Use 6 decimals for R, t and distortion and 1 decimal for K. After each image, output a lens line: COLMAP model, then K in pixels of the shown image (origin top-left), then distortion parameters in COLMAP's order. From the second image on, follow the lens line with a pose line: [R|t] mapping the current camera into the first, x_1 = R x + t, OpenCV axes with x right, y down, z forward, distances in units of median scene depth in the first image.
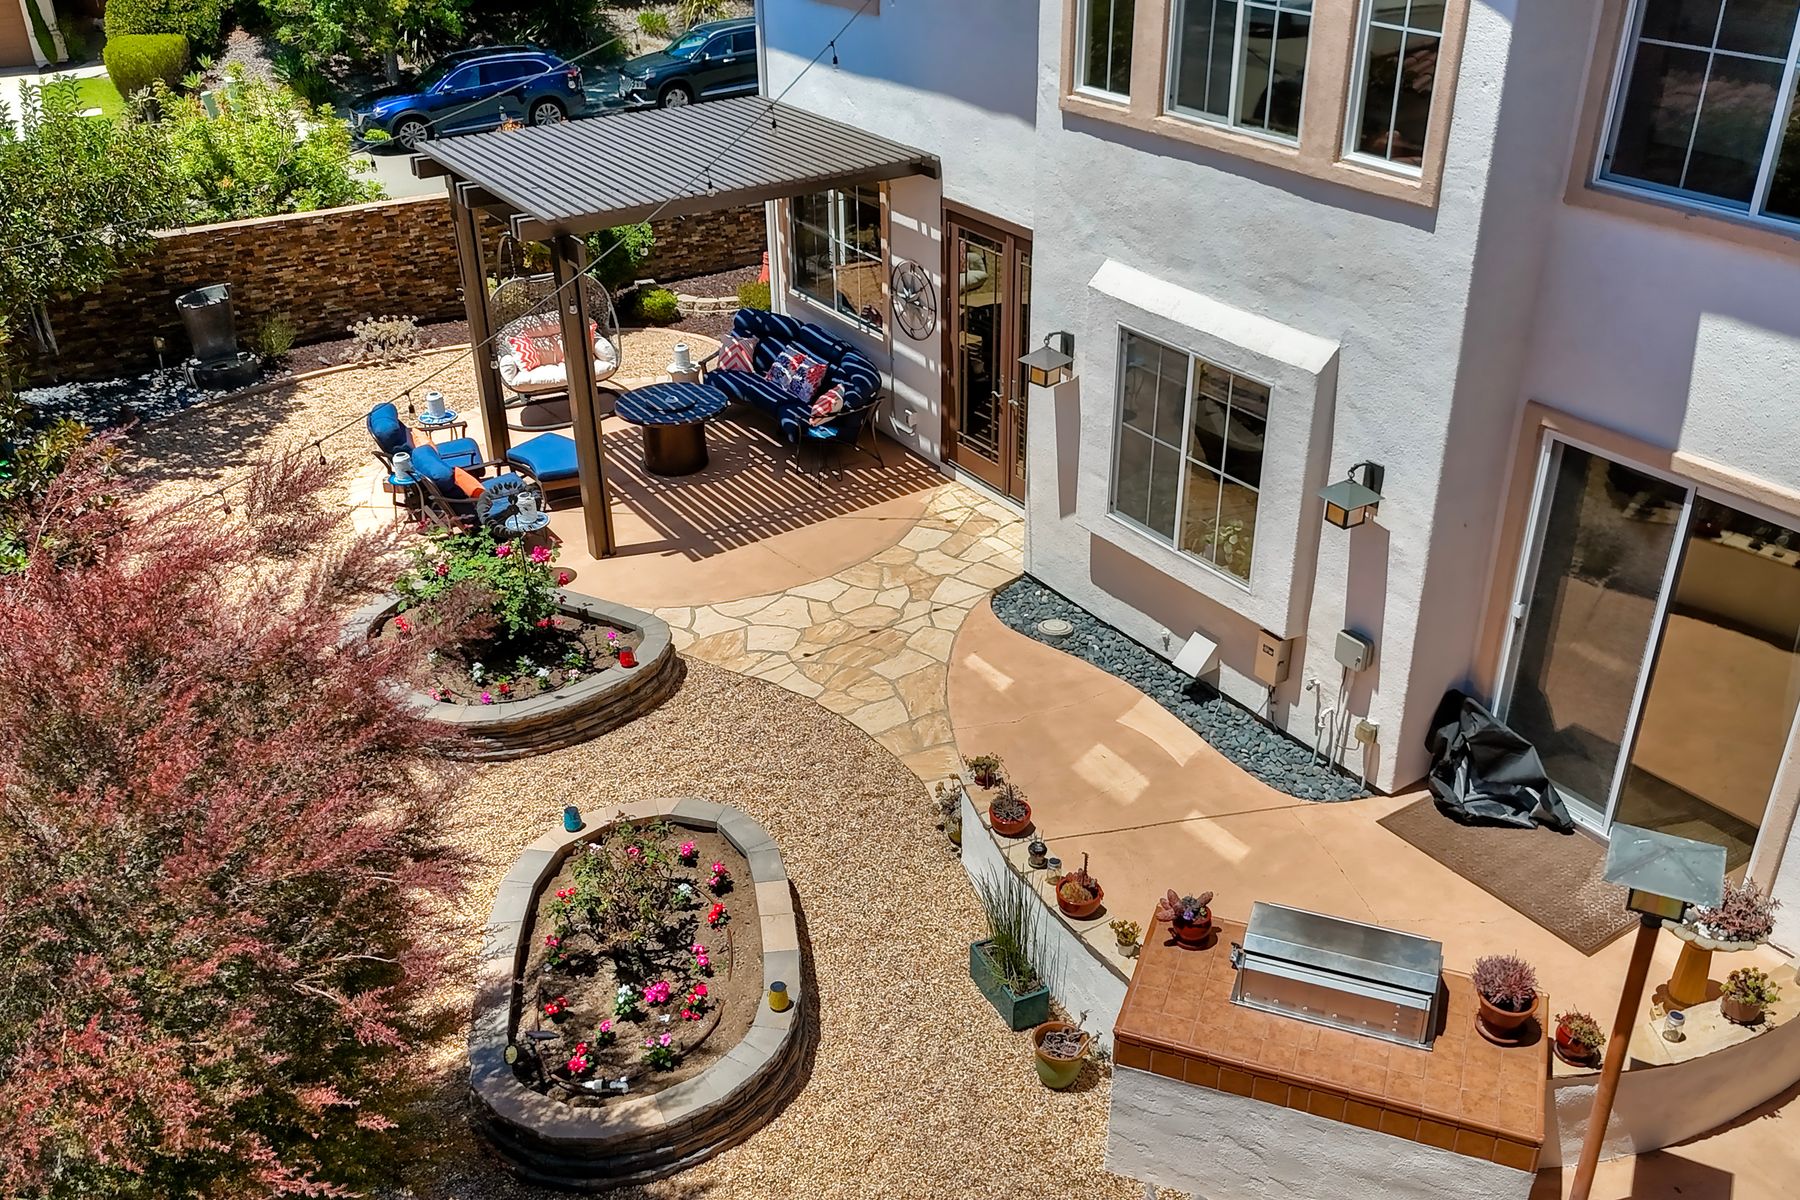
lens RADIAL K [[1573.5, 0, 913.2], [0, 1573.5, 599.8], [0, 0, 1]] dist [0.079141, -0.086102]
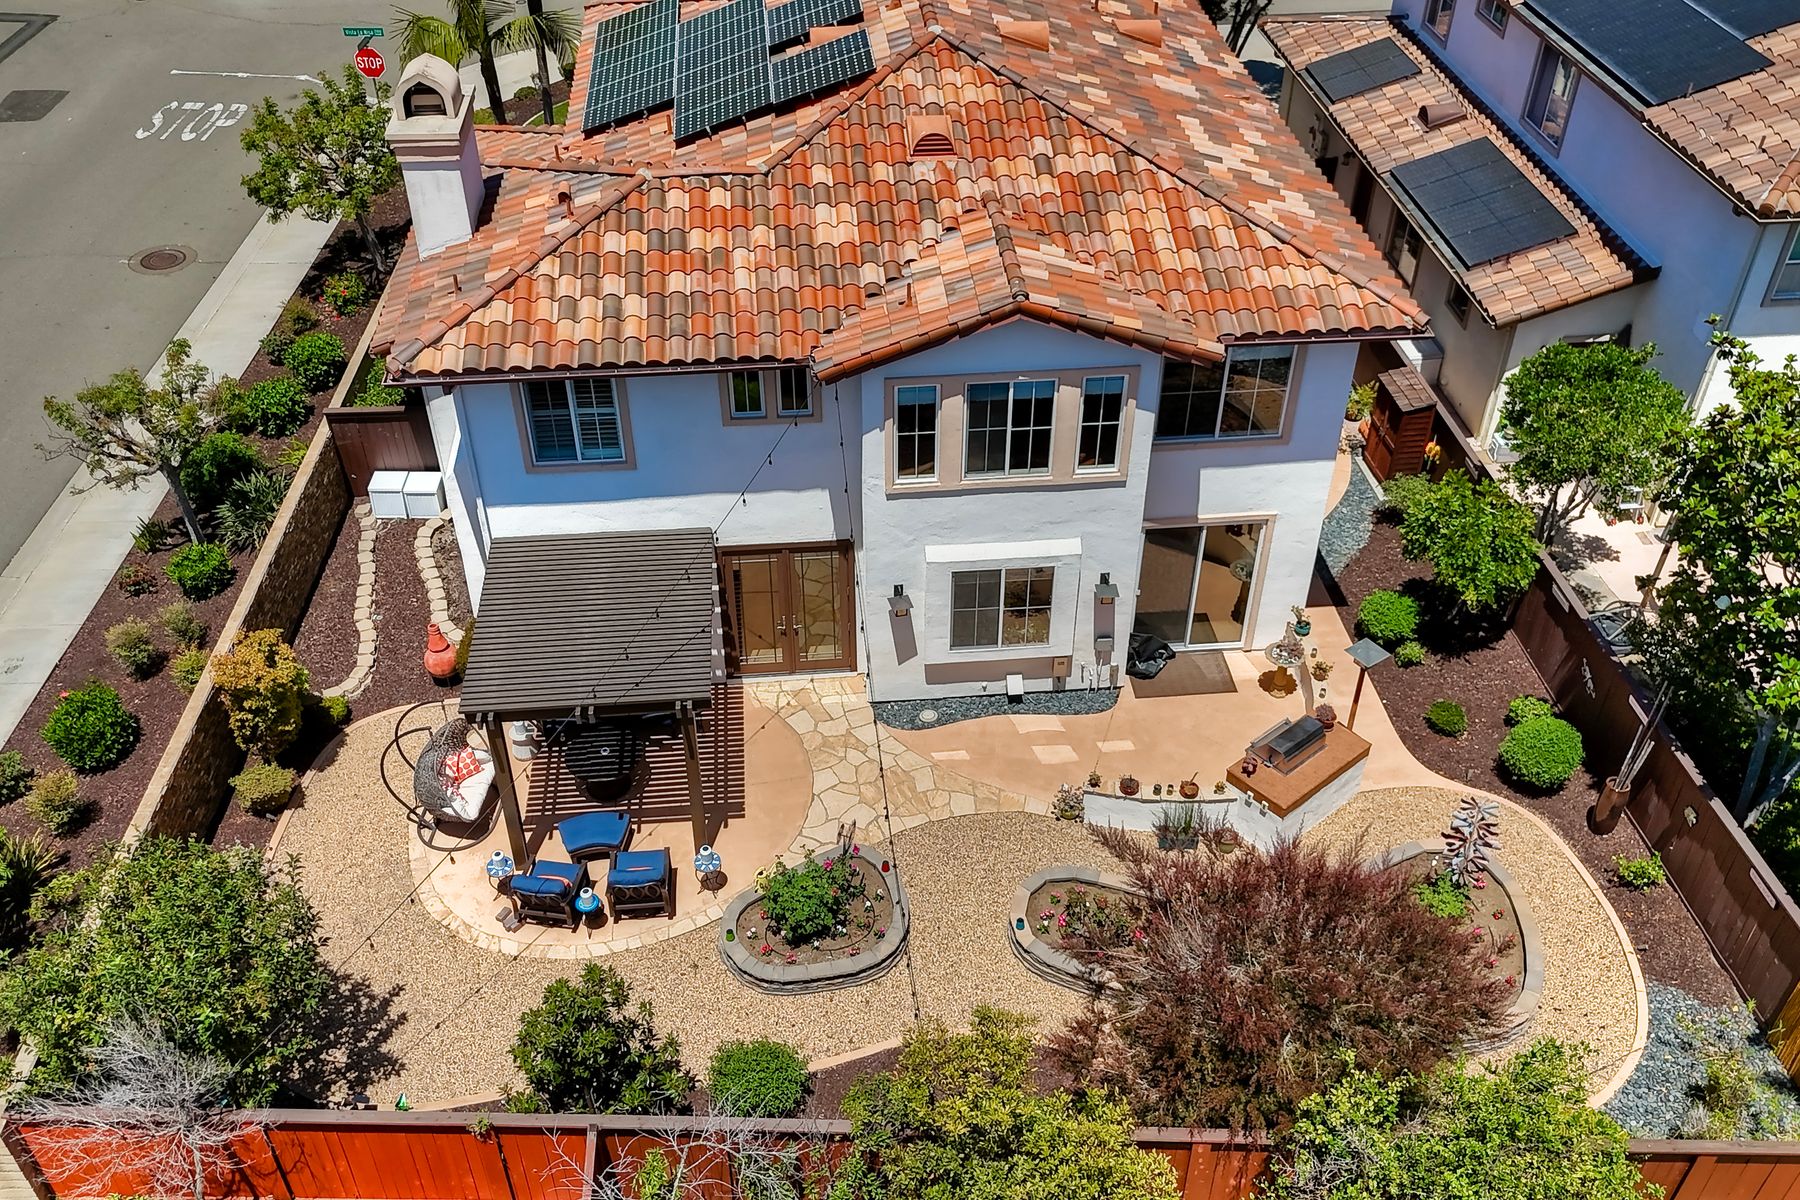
lens RADIAL K [[1573.5, 0, 902.9], [0, 1573.5, 611.5], [0, 0, 1]] dist [0.079141, -0.086102]
pose [[0.485041, -0.544356, 0.684406, -1.310074], [0.416595, 0.831955, 0.366469, -0.903157], [-0.768885, 0.107367, 0.630308, -0.198697]]
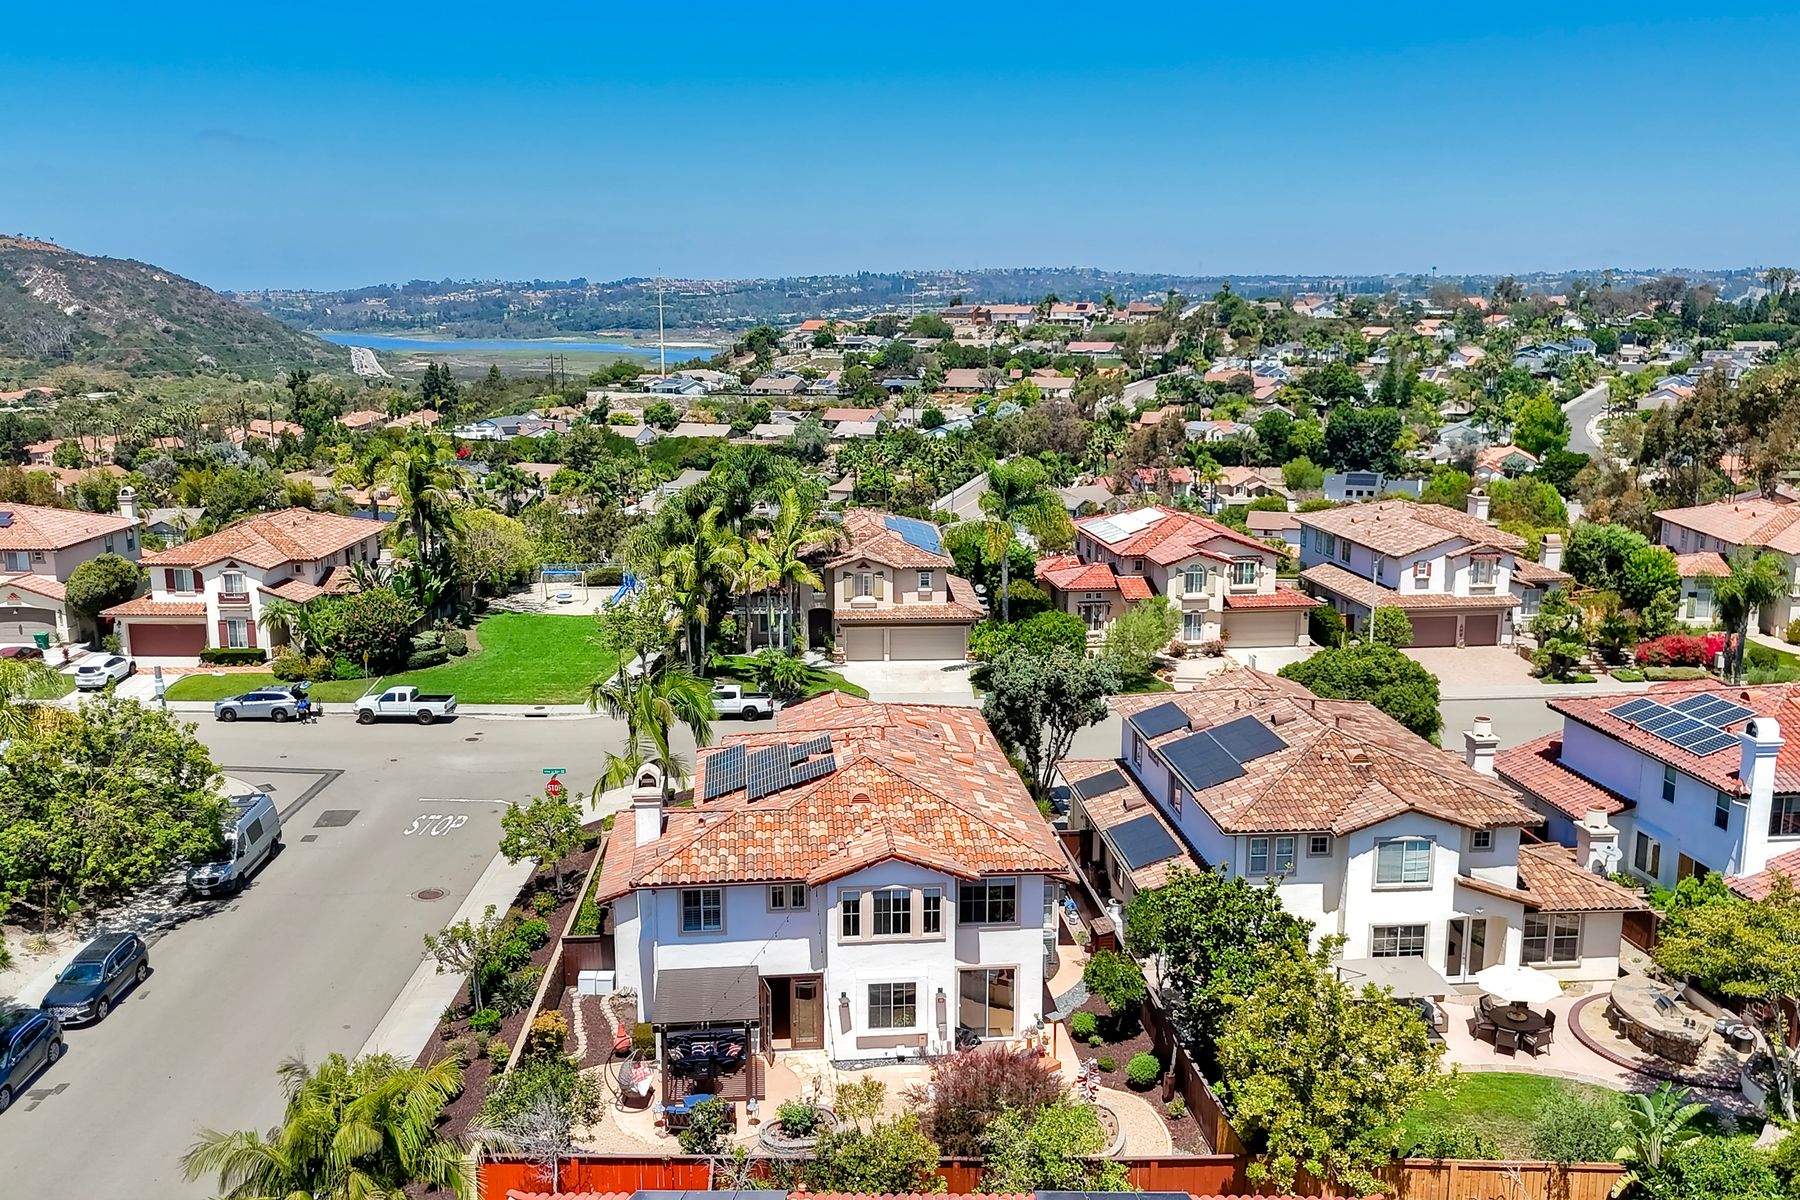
lens RADIAL K [[1573.5, 0, 901.7], [0, 1573.5, 587.6], [0, 0, 1]] dist [0.079141, -0.086102]
pose [[0.477598, -0.161372, 0.863631, -3.458274], [0.419113, 0.905779, -0.062527, -0.866037], [-0.772168, 0.391822, 0.500232, -1.693739]]
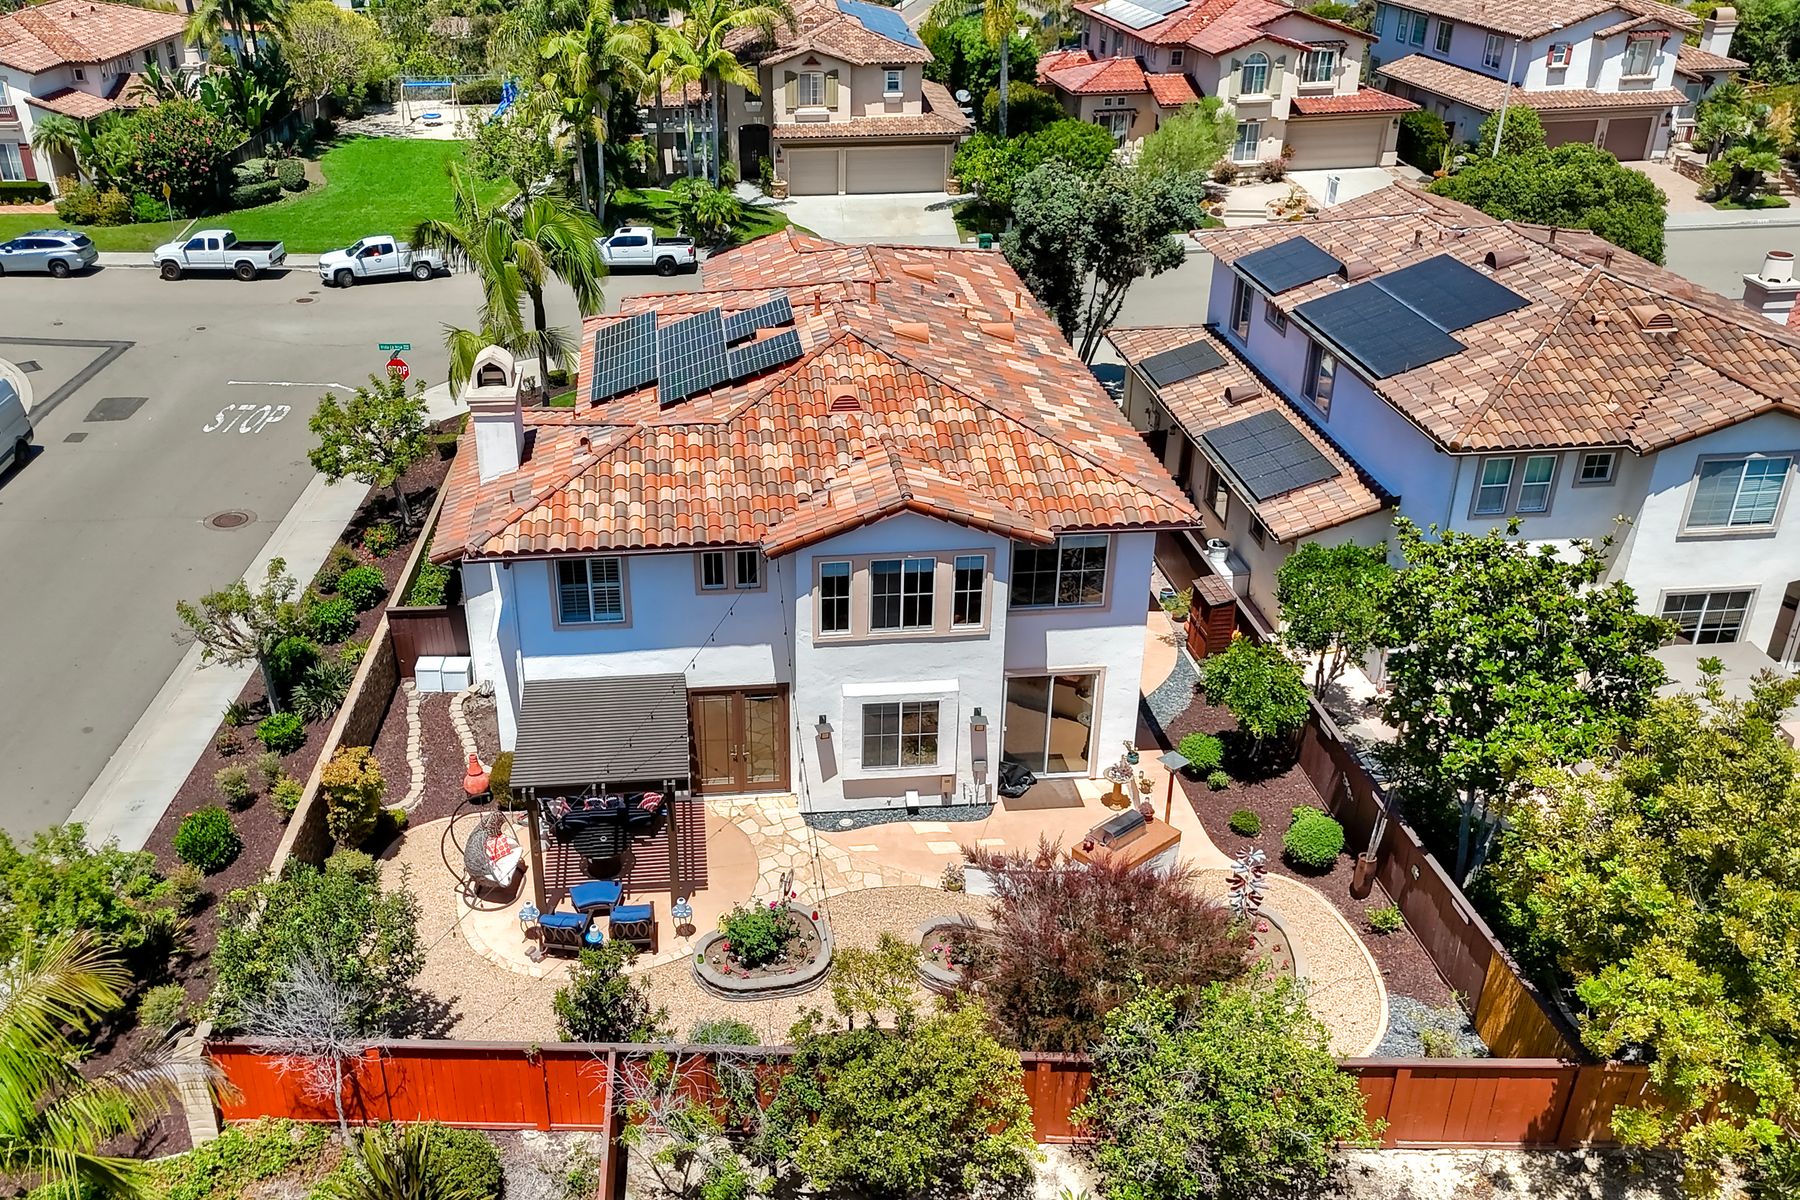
lens RADIAL K [[1573.5, 0, 771.7], [0, 1573.5, 601.9], [0, 0, 1]] dist [0.079141, -0.086102]
pose [[0.504764, -0.400715, 0.764618, -1.956579], [0.426991, 0.885692, 0.182287, -0.898556], [-0.750261, 0.234473, 0.618168, -0.584035]]
